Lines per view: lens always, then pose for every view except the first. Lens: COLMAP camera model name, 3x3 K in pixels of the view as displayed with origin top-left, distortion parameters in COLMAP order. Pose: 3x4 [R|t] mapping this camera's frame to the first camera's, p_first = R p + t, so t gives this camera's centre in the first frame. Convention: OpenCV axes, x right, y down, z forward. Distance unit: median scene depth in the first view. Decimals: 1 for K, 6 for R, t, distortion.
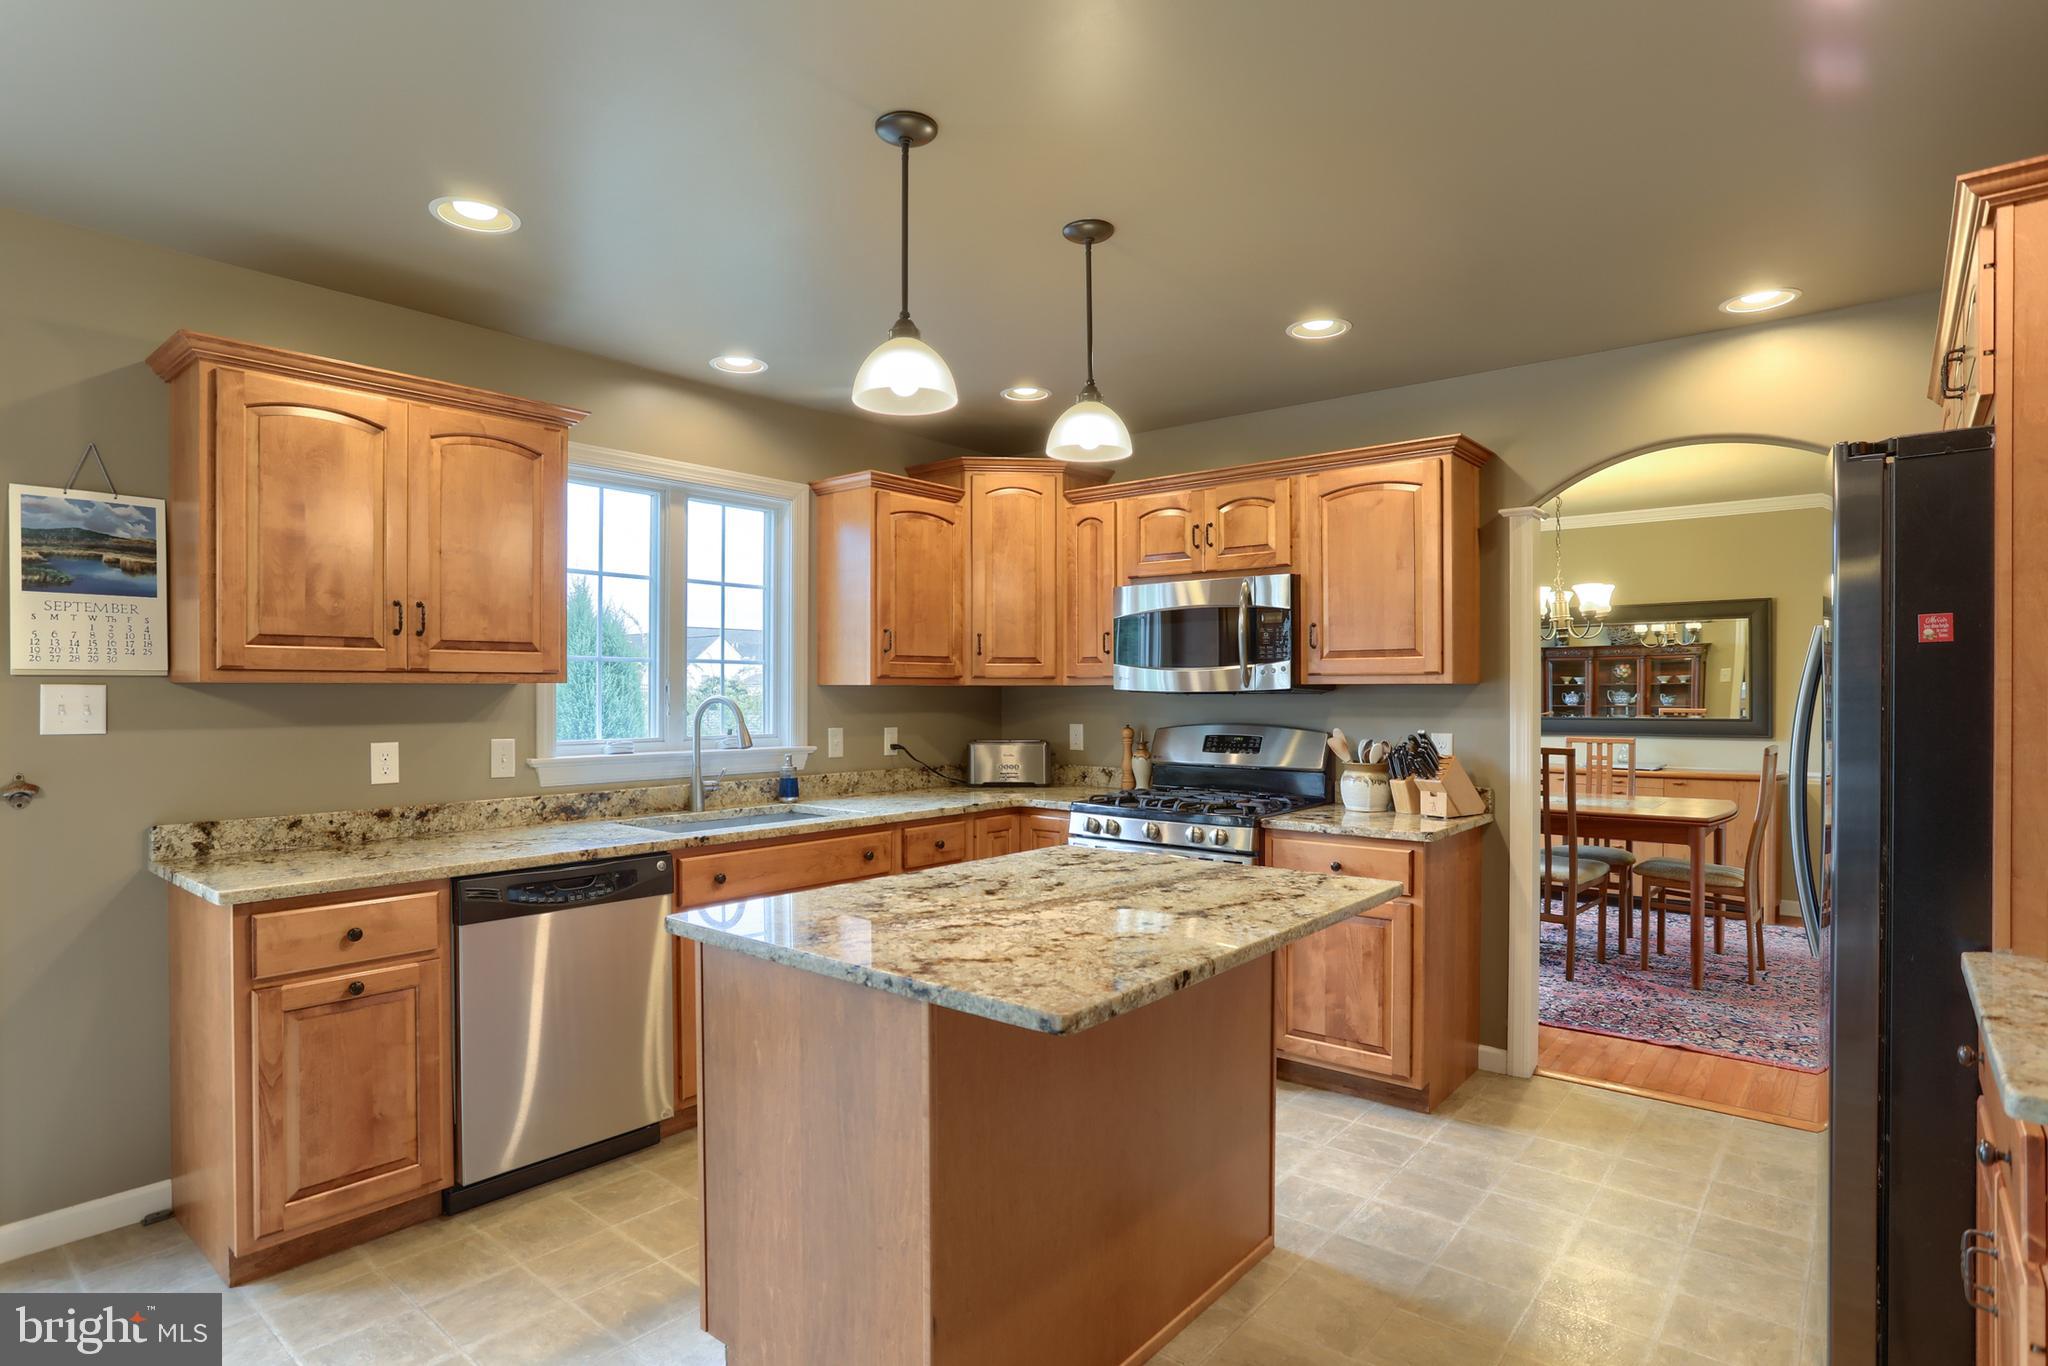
lens RADIAL K [[1074.2, 0, 1005.9], [0, 1074.2, 691.4], [0, 0, 1]] dist [-0.057176, 0.017570]
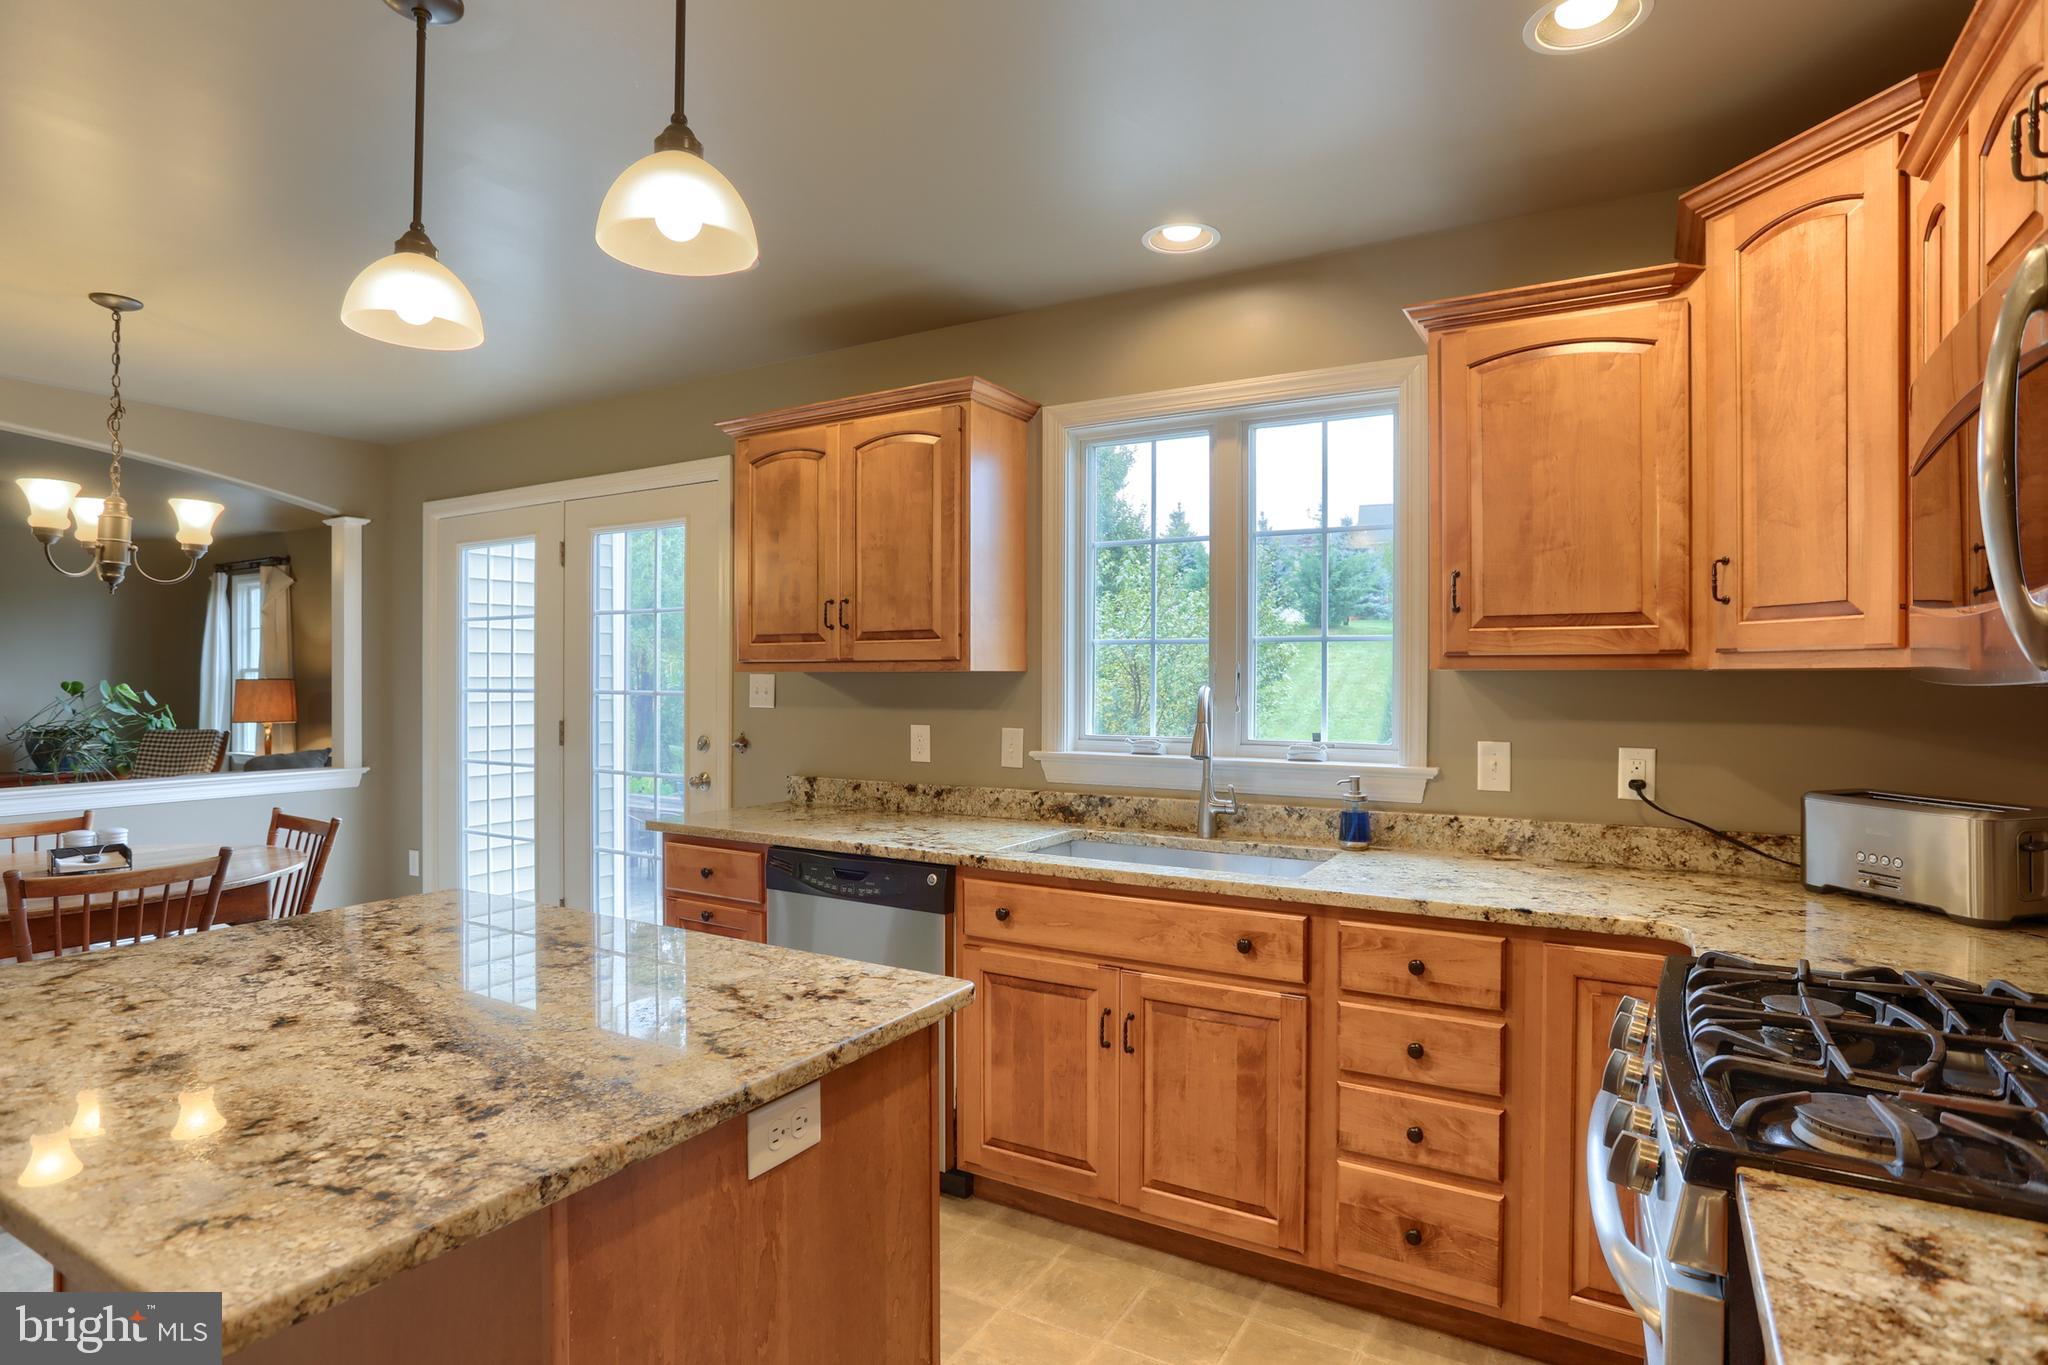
lens RADIAL K [[1065.4, 0, 1021.3], [0, 1065.4, 679.9], [0, 0, 1]] dist [-0.069777, 0.040306]
pose [[0.168951, 0.002098, -0.985622, 0.439738], [-0.002108, 0.999996, 0.001768, -0.001258], [0.985622, 0.001779, 0.168955, 0.745339]]
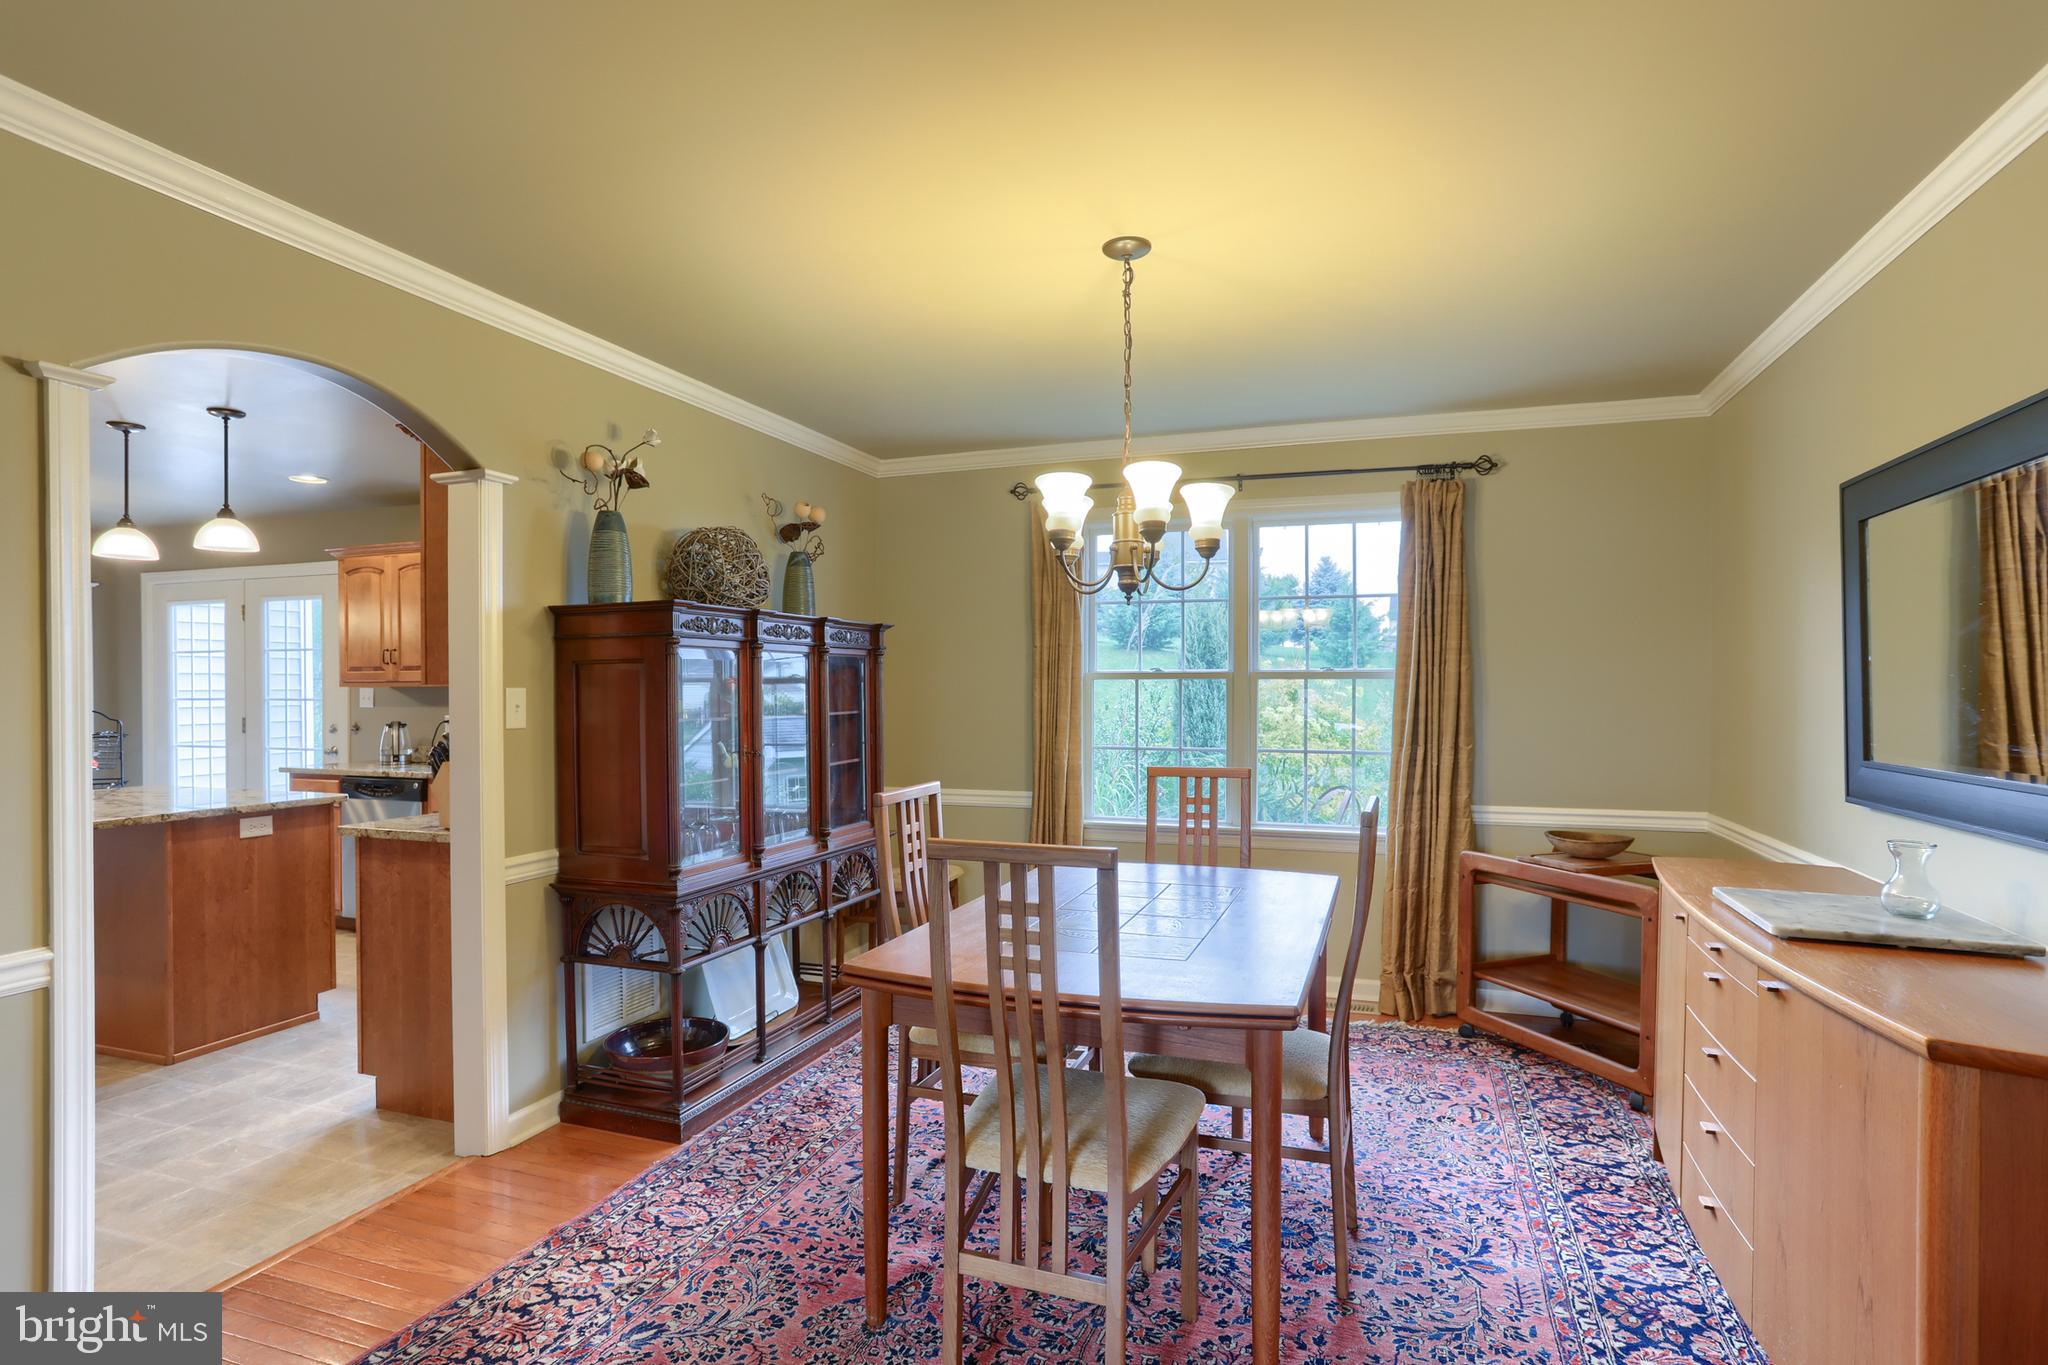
lens RADIAL K [[1029.2, 0, 1022.8], [0, 1029.2, 689.8], [0, 0, 1]] dist [-0.001466, -0.000016]
pose [[0.344269, 0.002041, -0.938869, 1.374686], [0.002698, 0.999991, 0.003163, -0.004110], [0.938867, -0.003622, 0.344261, 1.106188]]
